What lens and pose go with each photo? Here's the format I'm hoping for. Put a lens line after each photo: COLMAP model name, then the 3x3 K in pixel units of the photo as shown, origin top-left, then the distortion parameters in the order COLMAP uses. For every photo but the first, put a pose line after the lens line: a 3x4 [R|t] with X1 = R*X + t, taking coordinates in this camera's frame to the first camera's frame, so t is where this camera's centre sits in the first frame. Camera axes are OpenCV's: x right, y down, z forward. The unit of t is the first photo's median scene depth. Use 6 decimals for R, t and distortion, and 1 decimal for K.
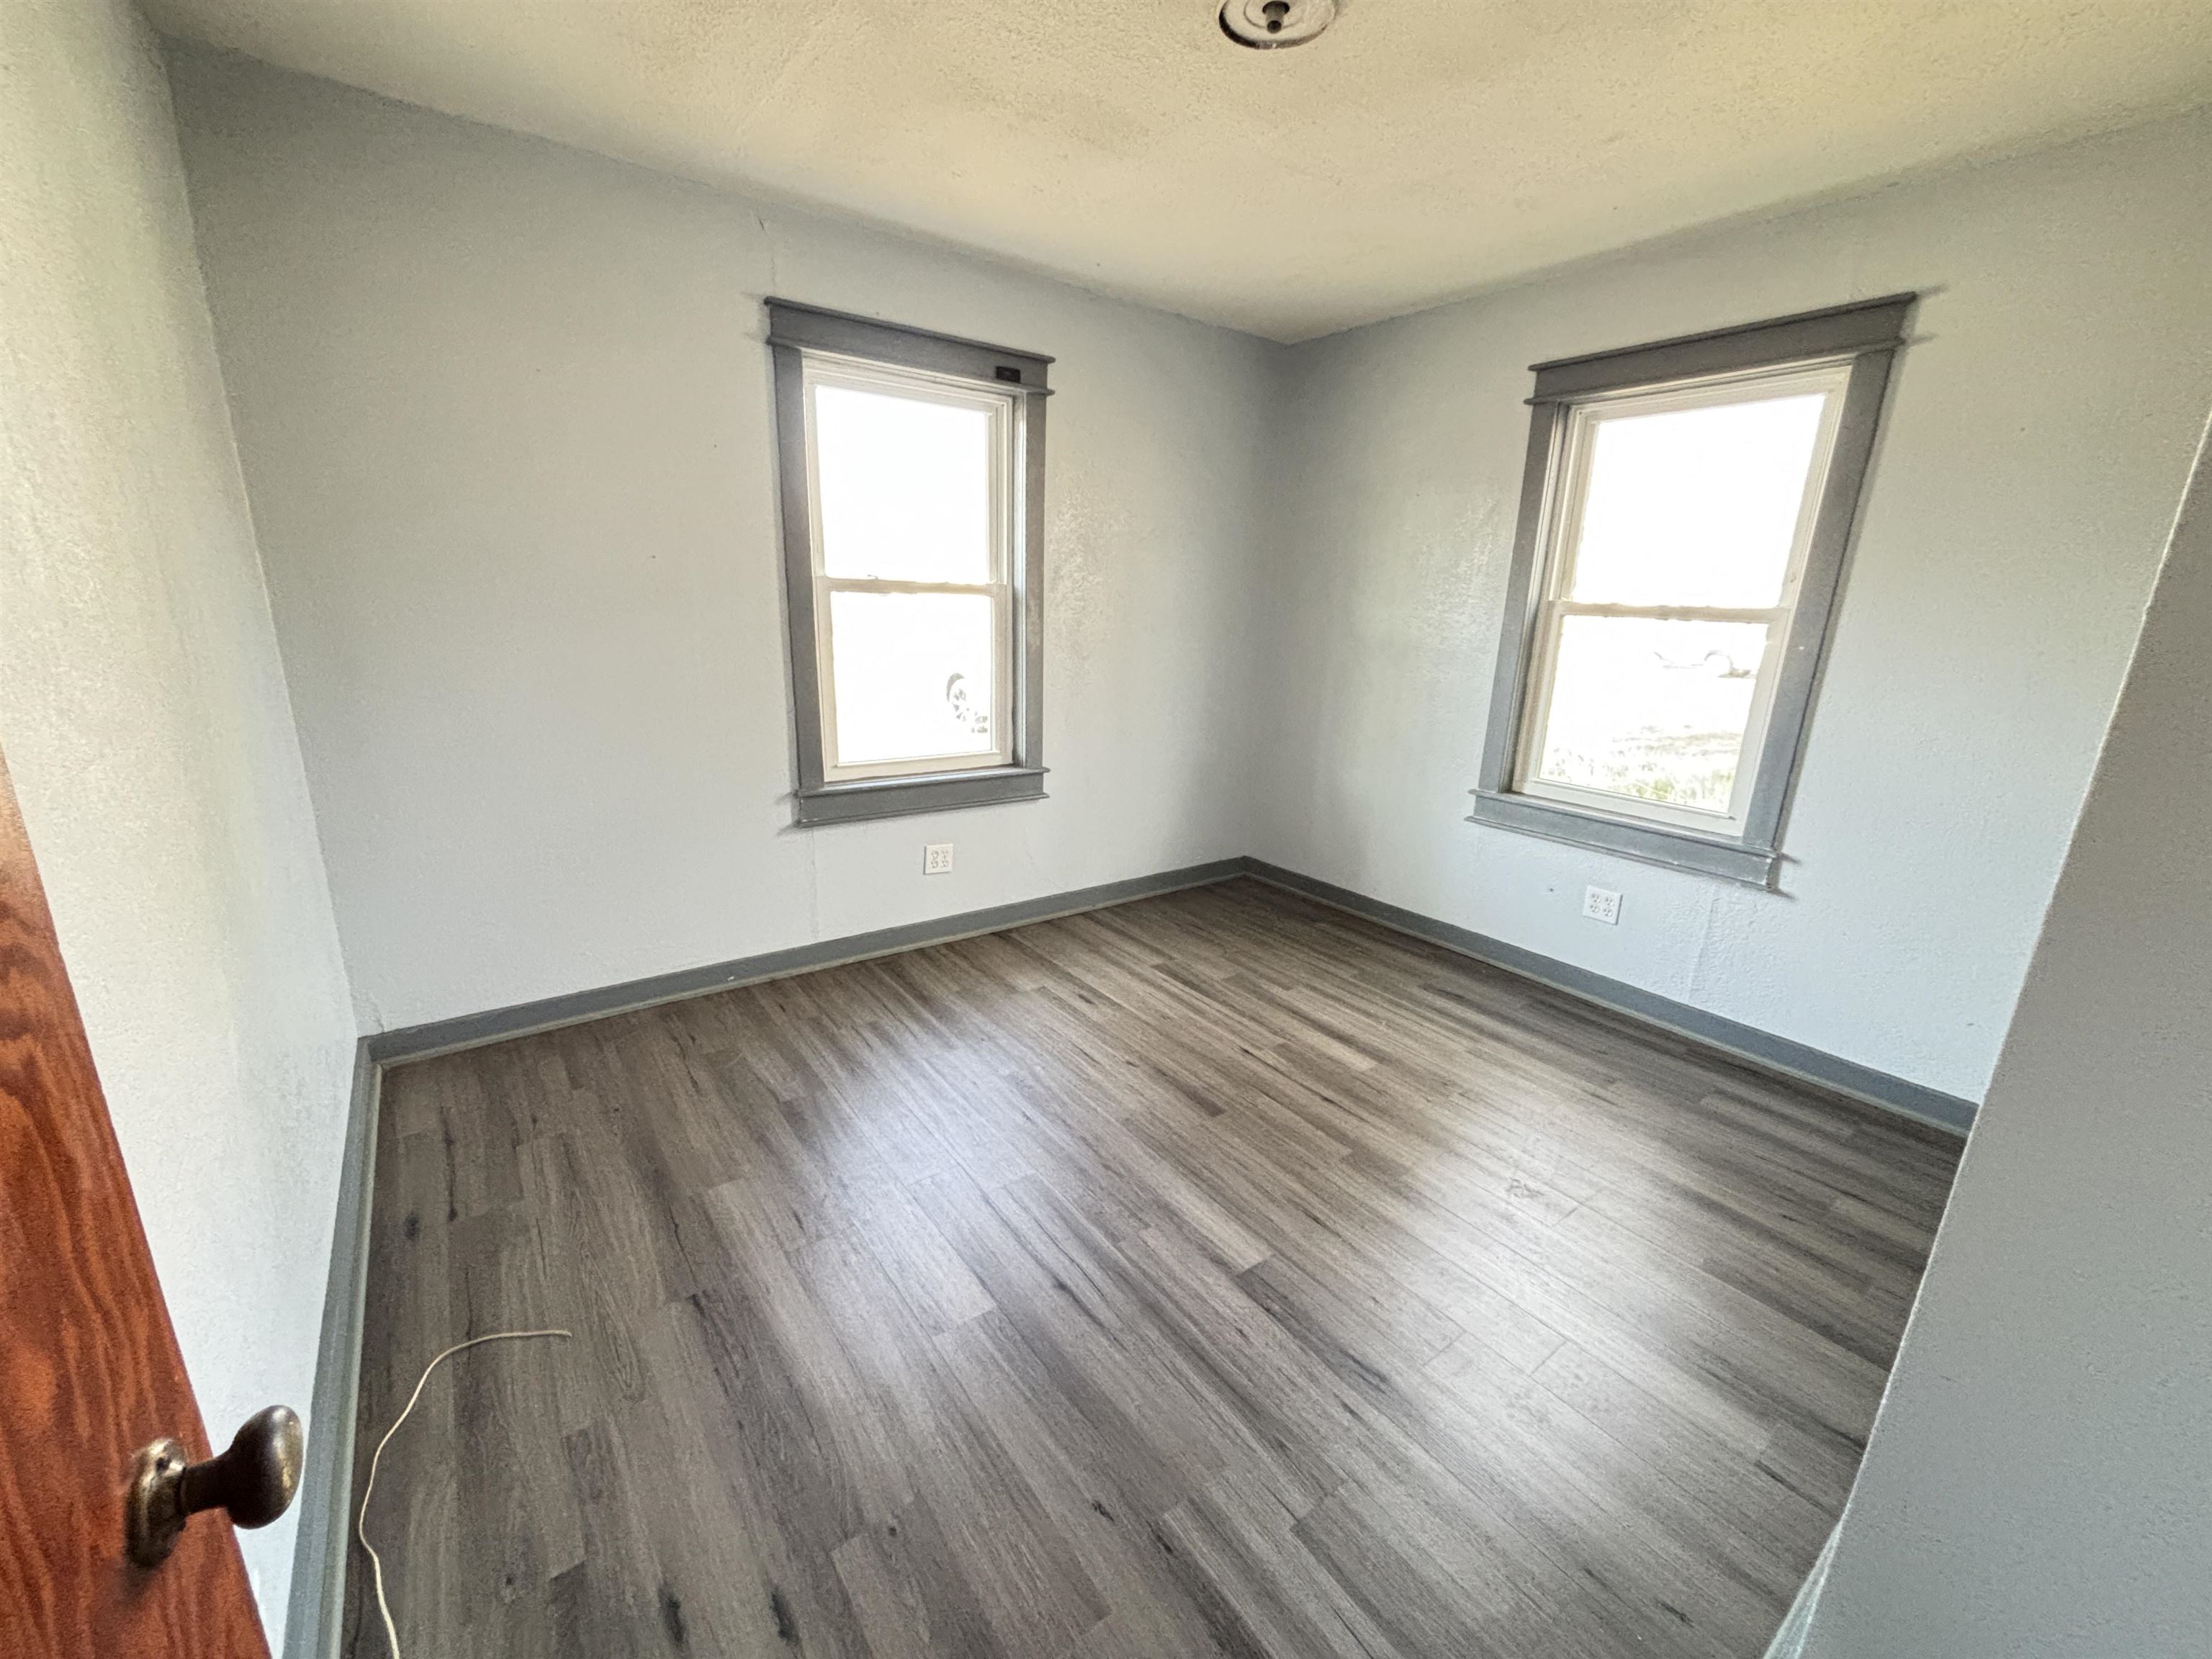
lens RADIAL K [[888.0, 0, 1102.4], [0, 888.0, 834.6], [0, 0, 1]] dist [0.001149, 0.000425]
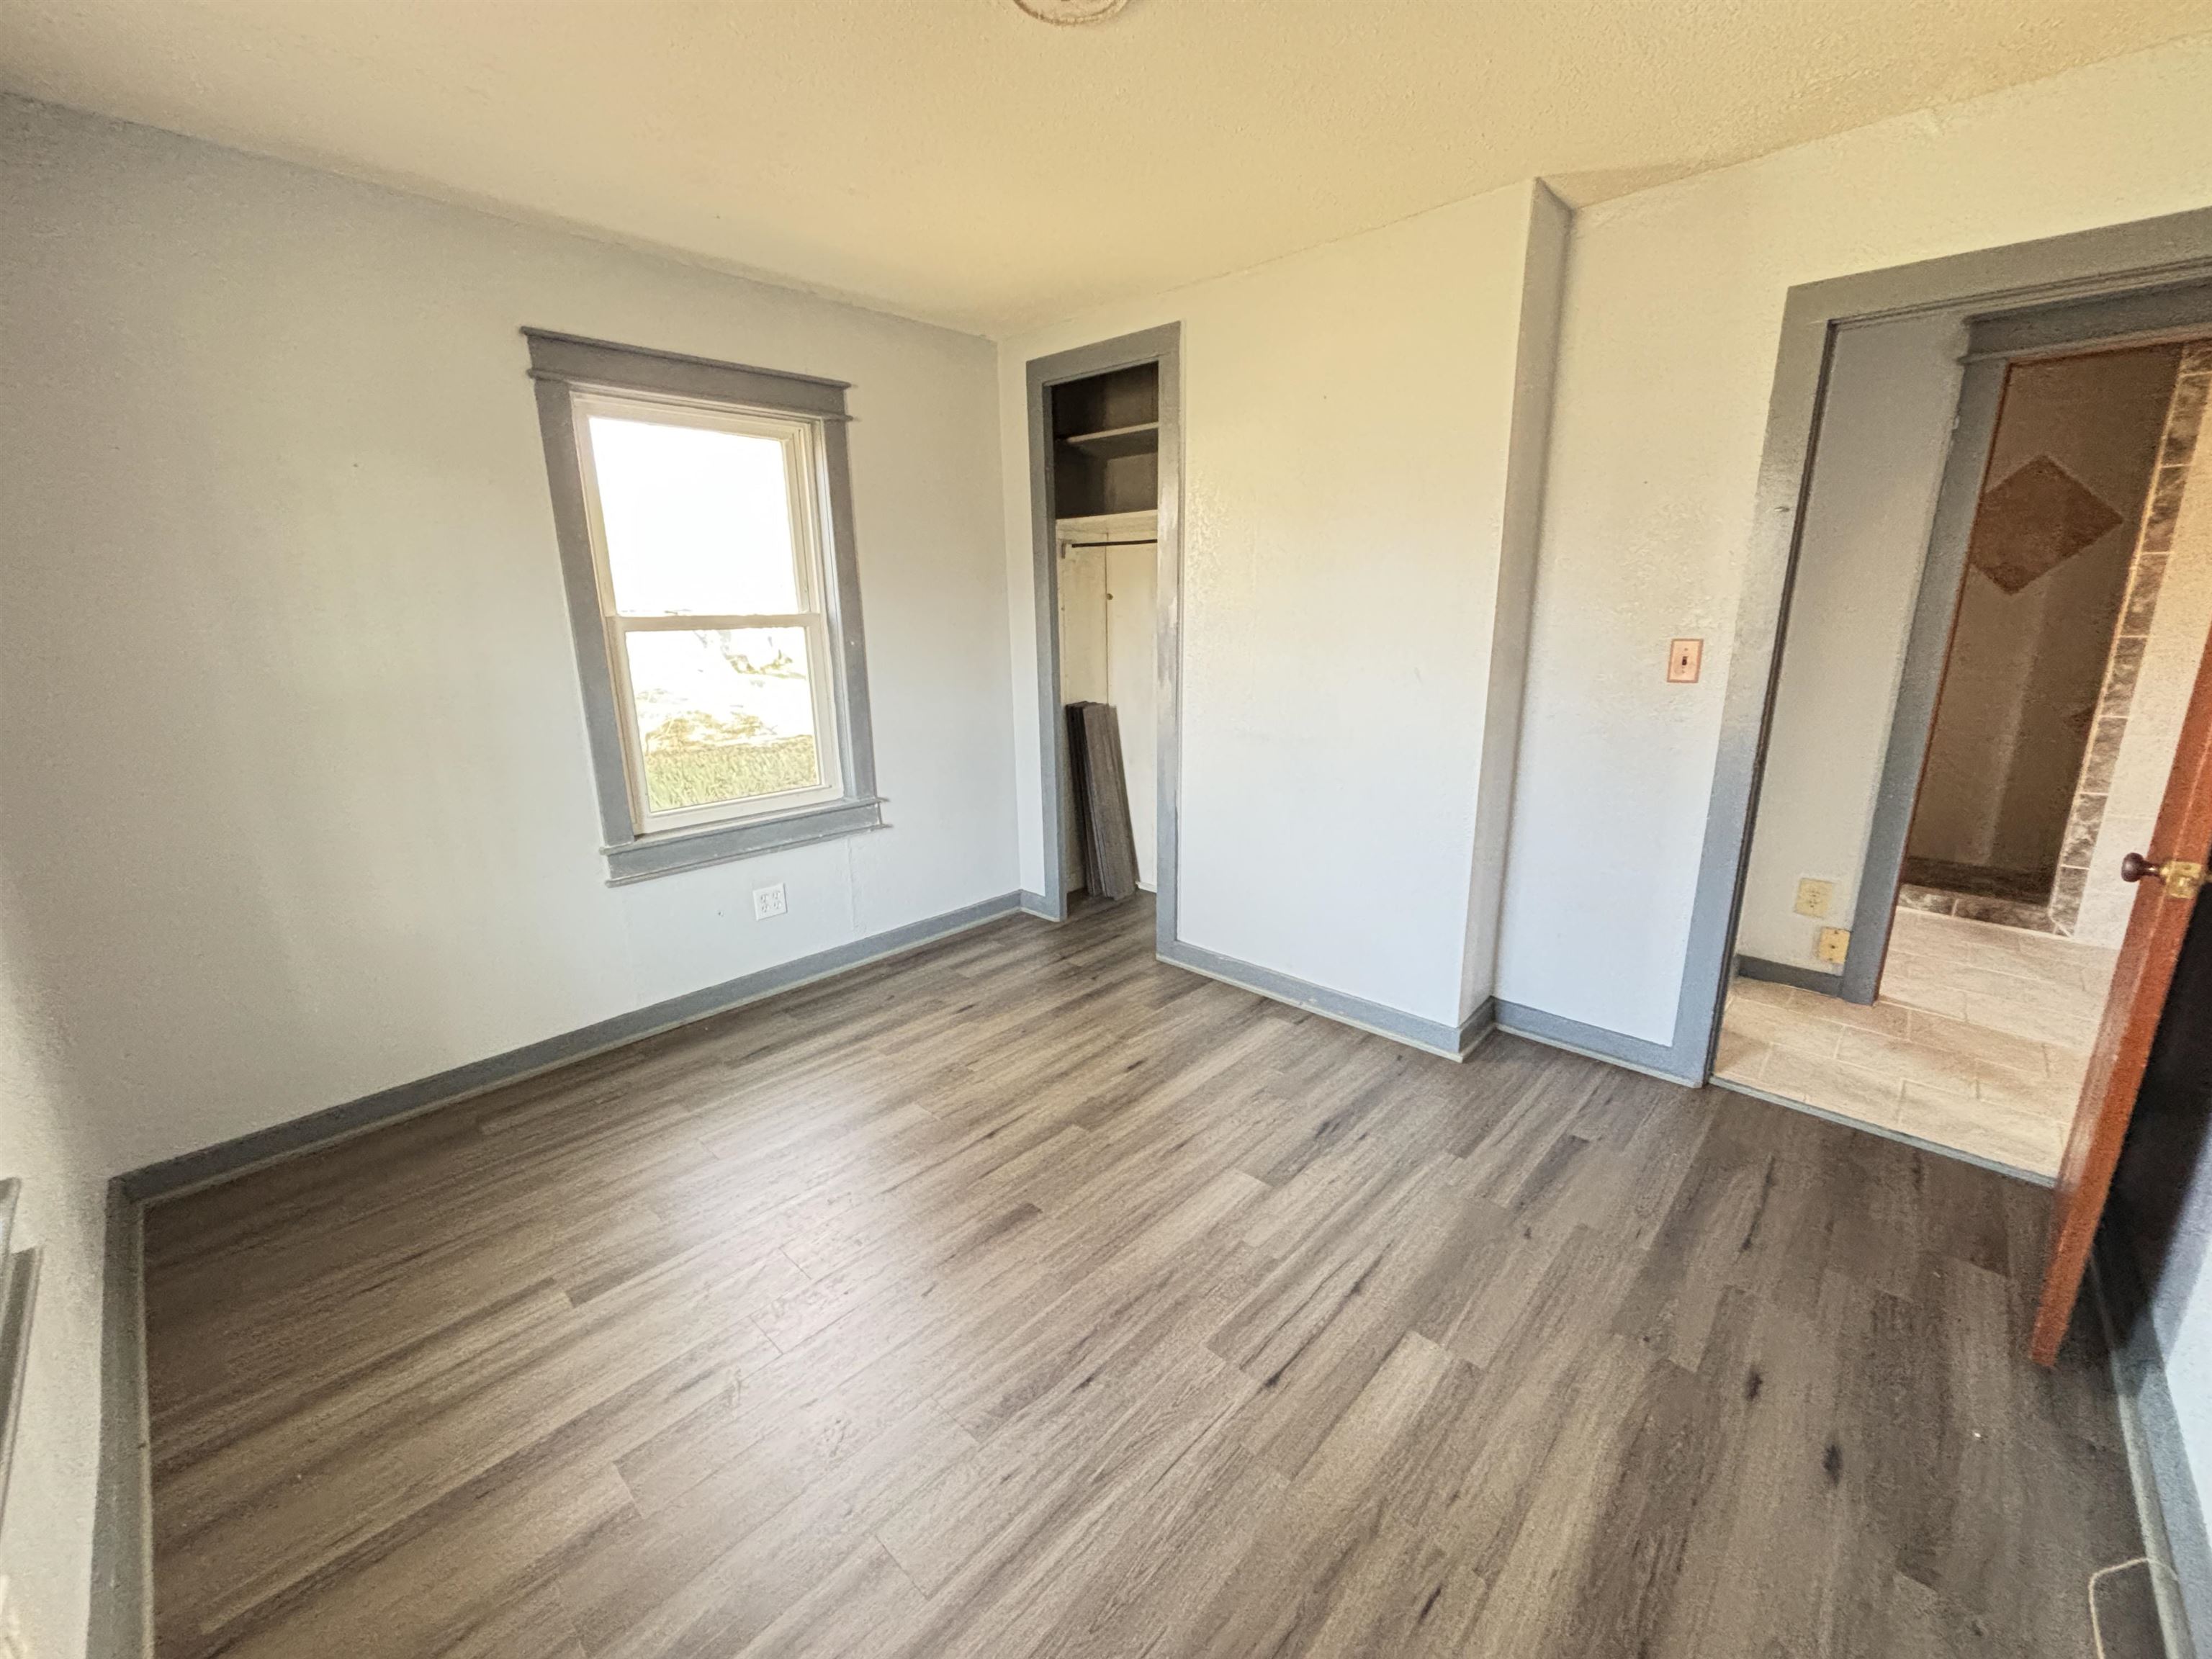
lens RADIAL K [[888.0, 0, 1107.7], [0, 888.0, 833.1], [0, 0, 1]] dist [0.001149, 0.000425]
pose [[-0.179217, -0.274085, 0.944859, -0.496099], [0.268048, 0.910470, 0.314952, -0.226634], [-0.946590, 0.309712, -0.089703, 0.723948]]
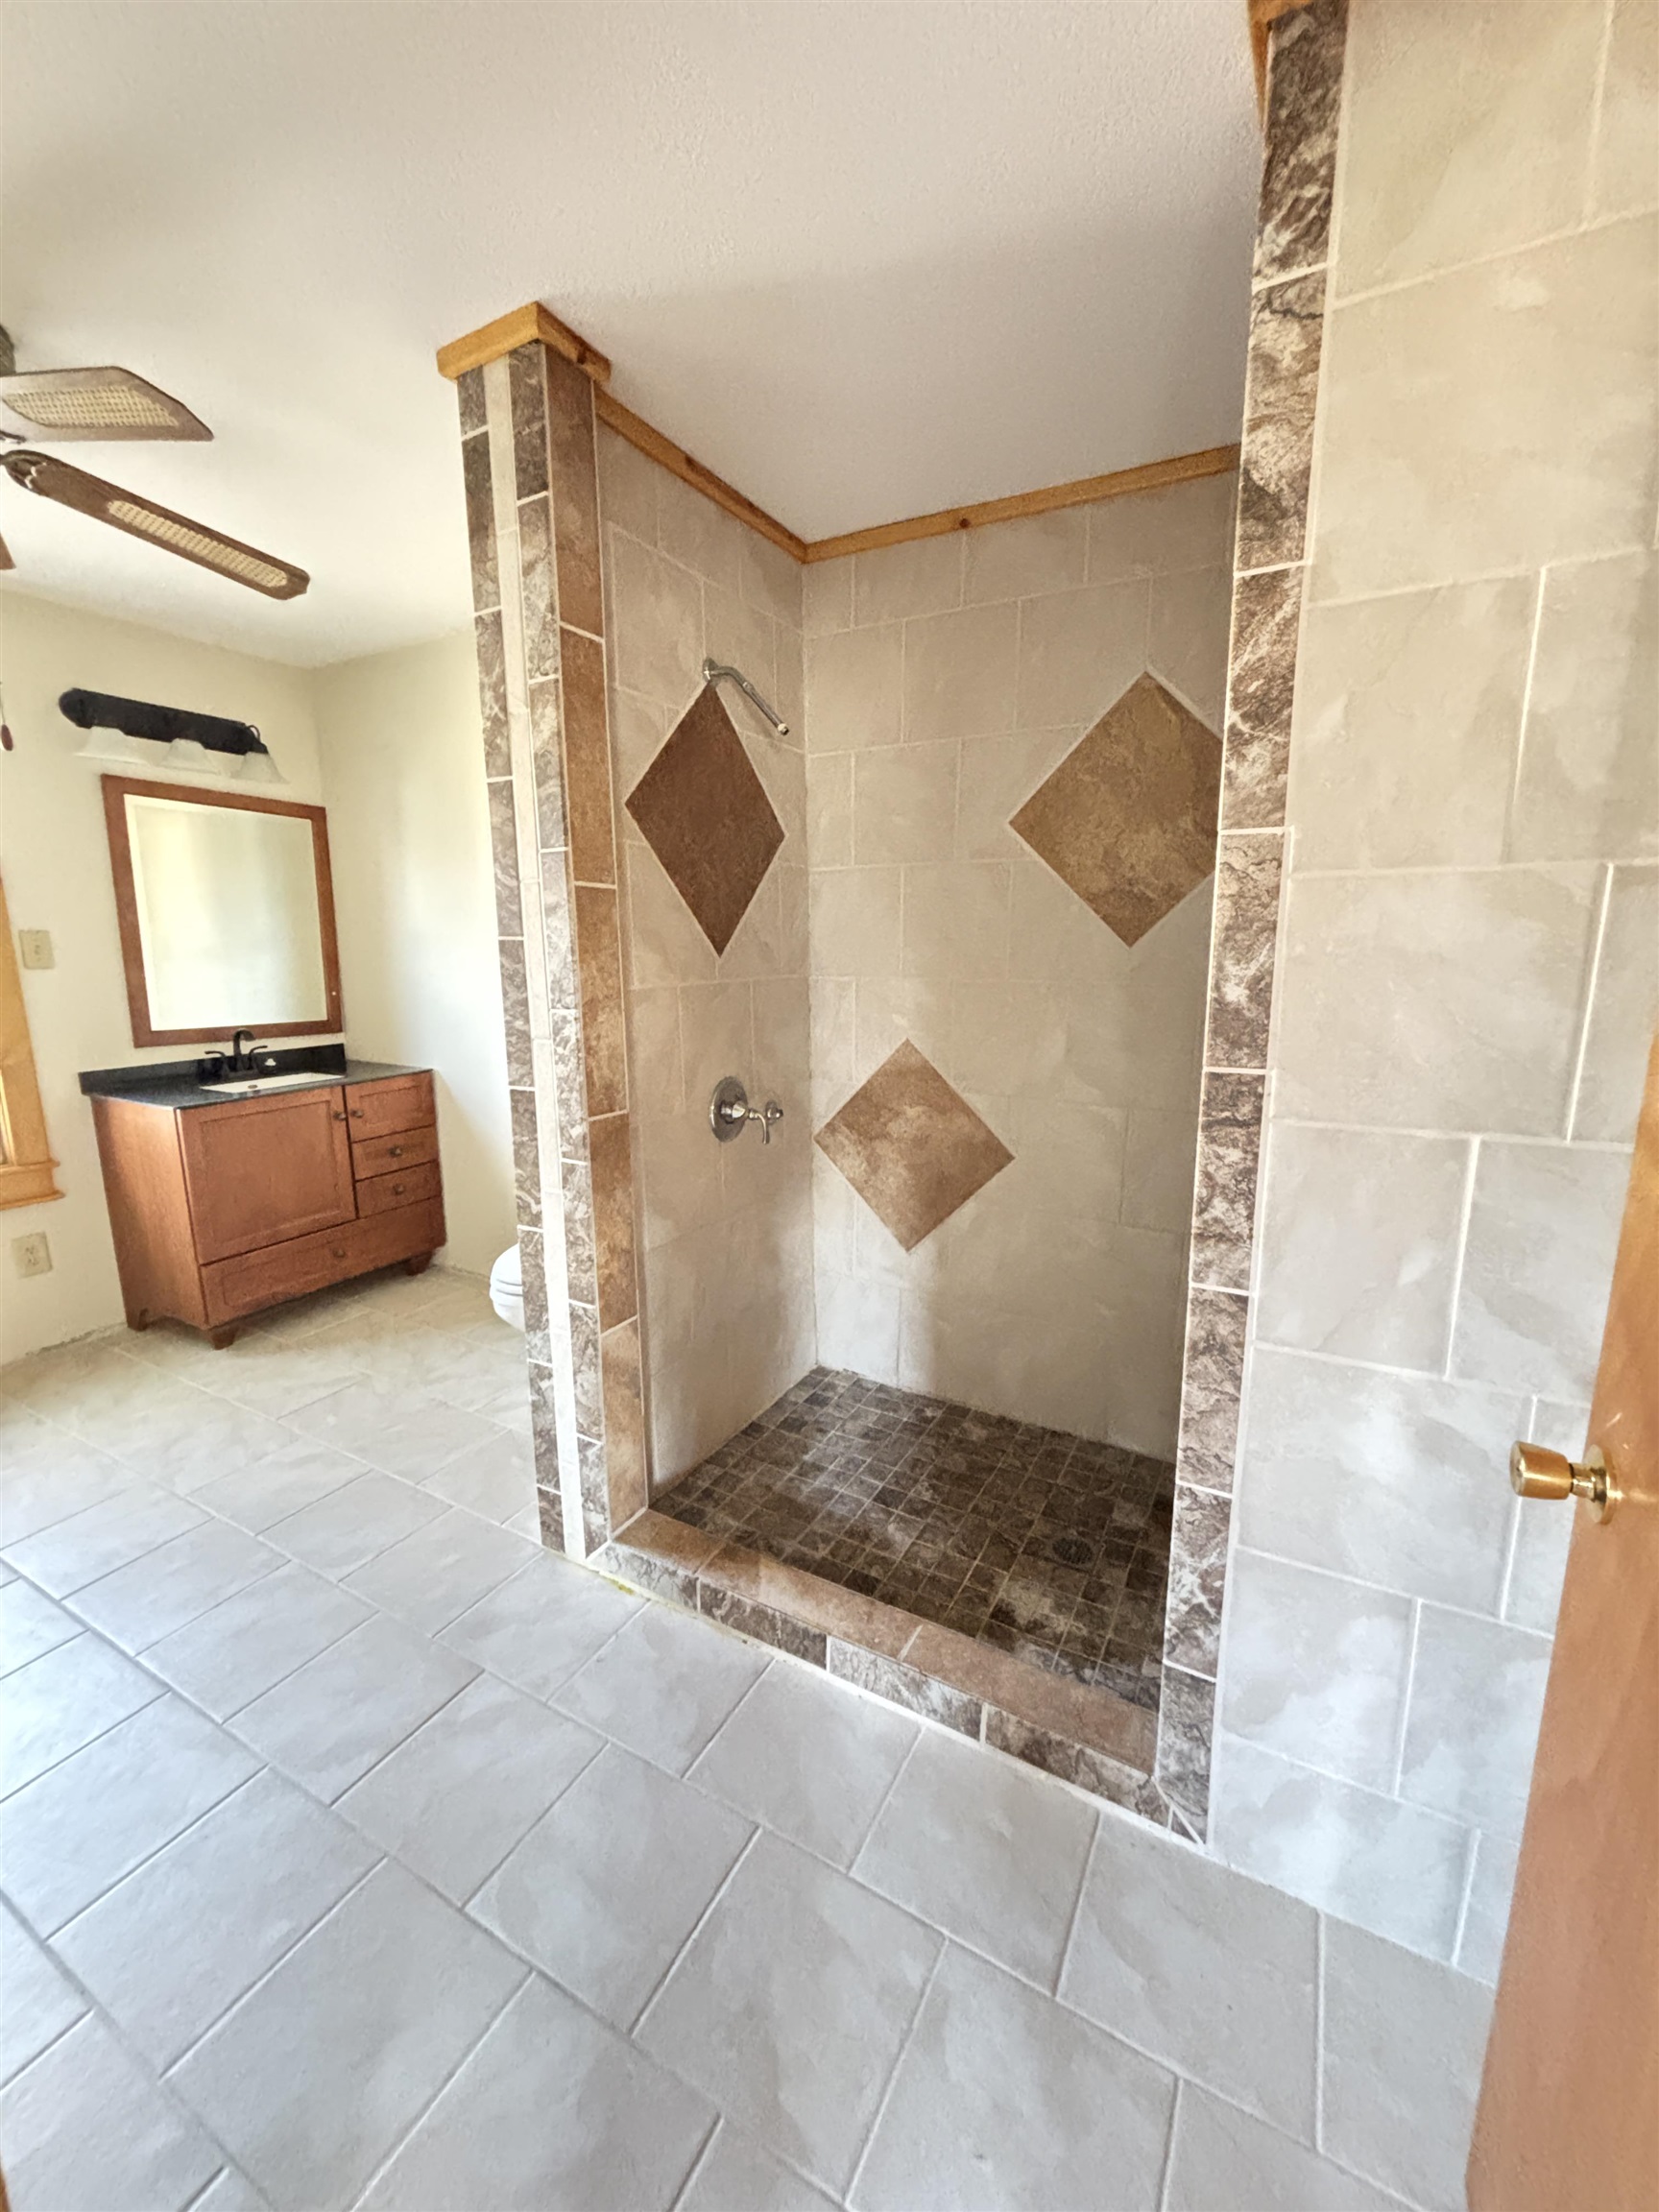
lens RADIAL K [[888.0, 0, 841.6], [0, 888.0, 1106.9], [0, 0, 1]] dist [0.001149, 0.000425]
pose [[-0.422899, -0.200565, 0.883702, -0.317519], [0.216523, 0.924586, 0.313462, -0.132003], [-0.879928, 0.323905, -0.347580, 0.405822]]
